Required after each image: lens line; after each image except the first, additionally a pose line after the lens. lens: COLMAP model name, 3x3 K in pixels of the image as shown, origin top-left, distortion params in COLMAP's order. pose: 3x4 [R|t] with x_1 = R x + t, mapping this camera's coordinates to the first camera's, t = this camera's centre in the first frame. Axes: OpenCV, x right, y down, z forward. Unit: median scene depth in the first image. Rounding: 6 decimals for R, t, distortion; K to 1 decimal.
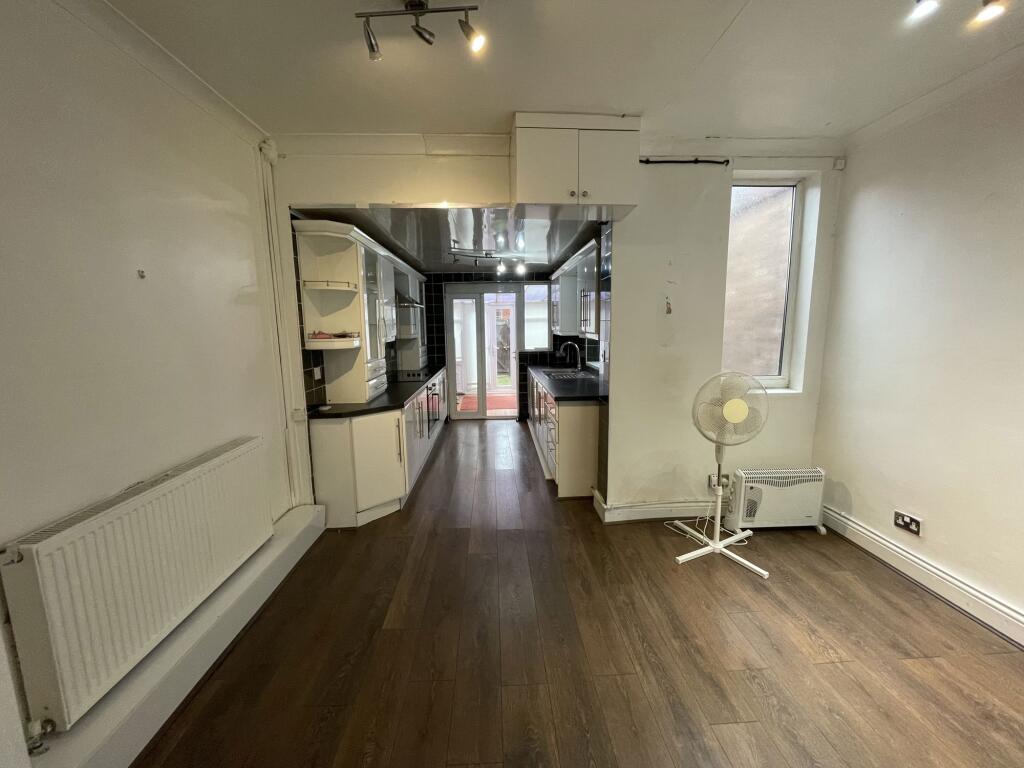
lens RADIAL K [[412.6, 0, 513.1], [0, 412.6, 383.9], [0, 0, 1]] dist [-0.002224, -0.000419]
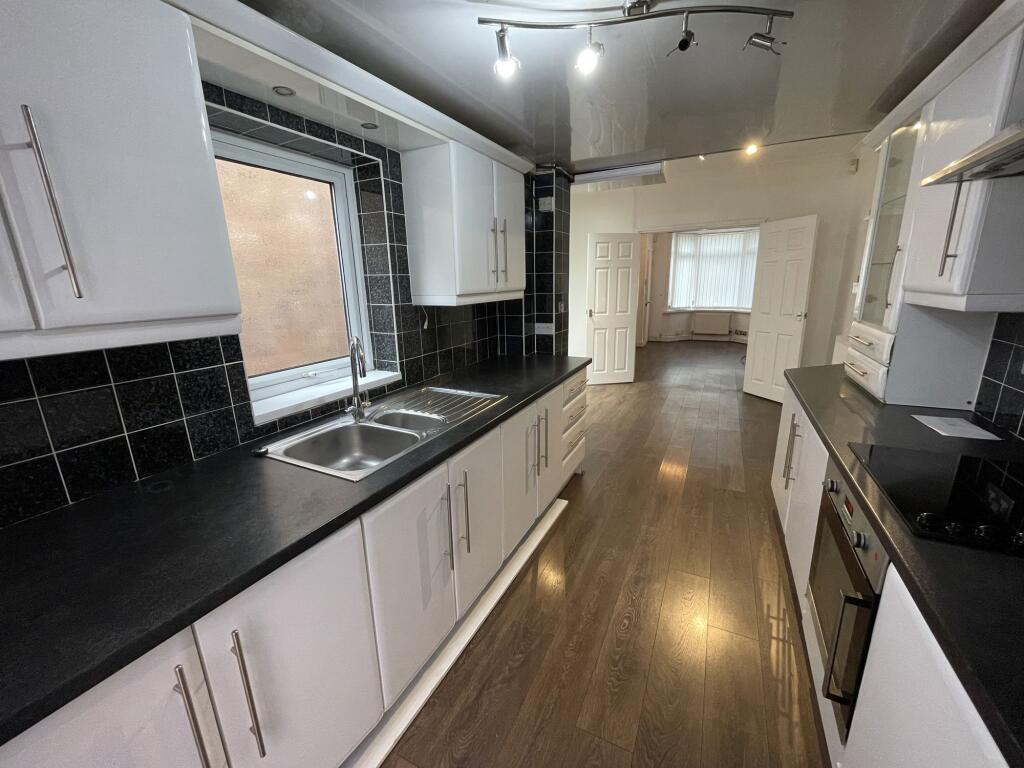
lens RADIAL K [[412.6, 0, 513.1], [0, 412.6, 383.9], [0, 0, 1]] dist [-0.002224, -0.000419]
pose [[-0.869325, -0.088339, 0.486283, -0.204270], [0.104595, 0.928729, 0.355699, -0.271046], [-0.483047, 0.360081, -0.798127, 1.945601]]
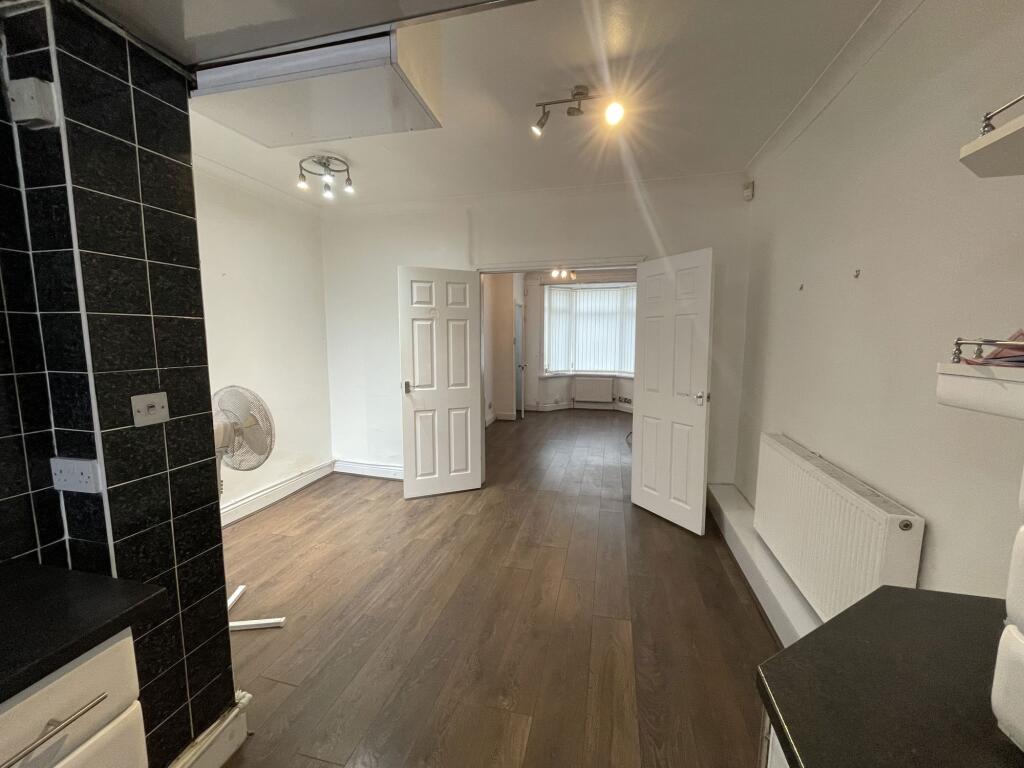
lens RADIAL K [[412.6, 0, 513.1], [0, 412.6, 383.9], [0, 0, 1]] dist [-0.002224, -0.000419]
pose [[-0.959572, -0.020012, 0.280752, -0.204305], [0.052187, 0.967524, 0.247334, -0.163131], [-0.276584, 0.251986, -0.927364, 1.232186]]
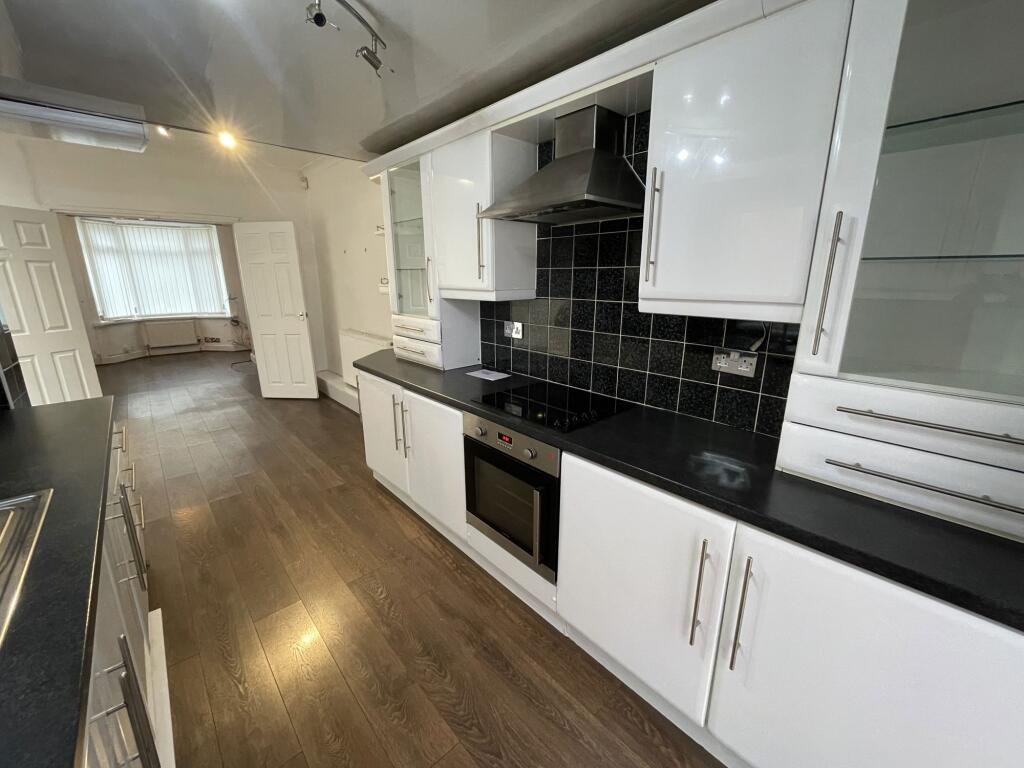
lens RADIAL K [[412.6, 0, 513.1], [0, 412.6, 383.9], [0, 0, 1]] dist [-0.002224, -0.000419]
pose [[-0.772846, 0.171785, -0.610900, 0.016521], [-0.081234, 0.927963, 0.363712, -0.264490], [0.629373, 0.330719, -0.703218, 1.899445]]
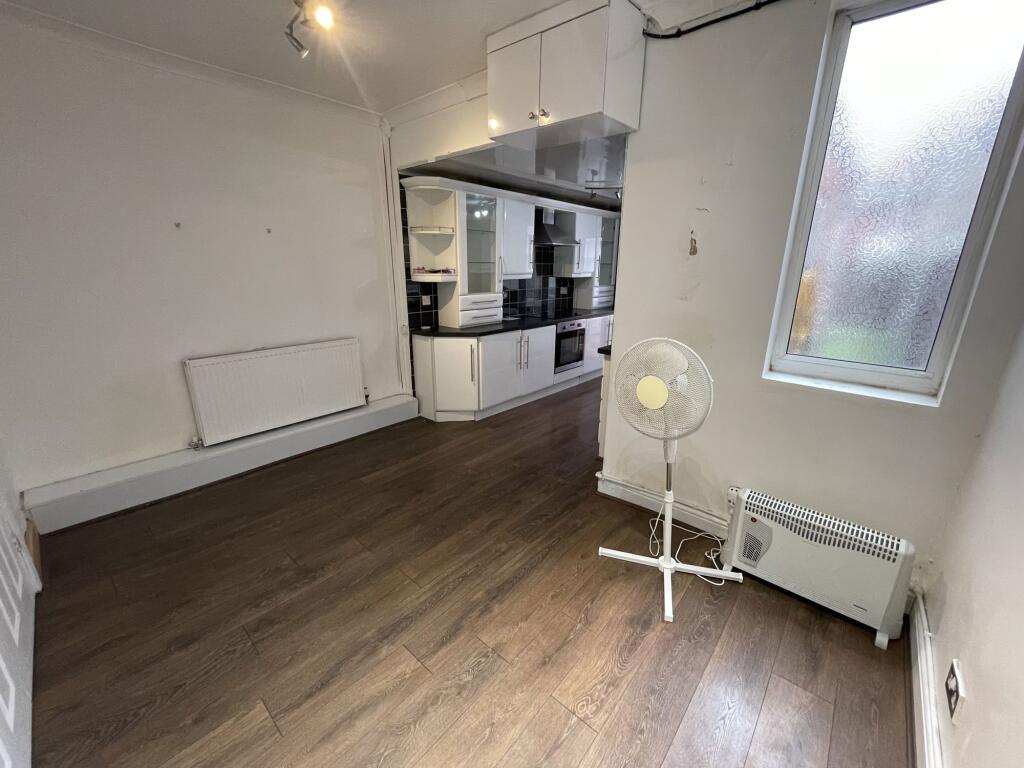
lens RADIAL K [[412.6, 0, 513.1], [0, 412.6, 383.9], [0, 0, 1]] dist [-0.002224, -0.000419]
pose [[0.718685, 0.213389, -0.661783, 0.626343], [-0.116651, 0.975258, 0.187787, -0.043914], [0.685481, -0.057762, 0.725795, 0.220564]]
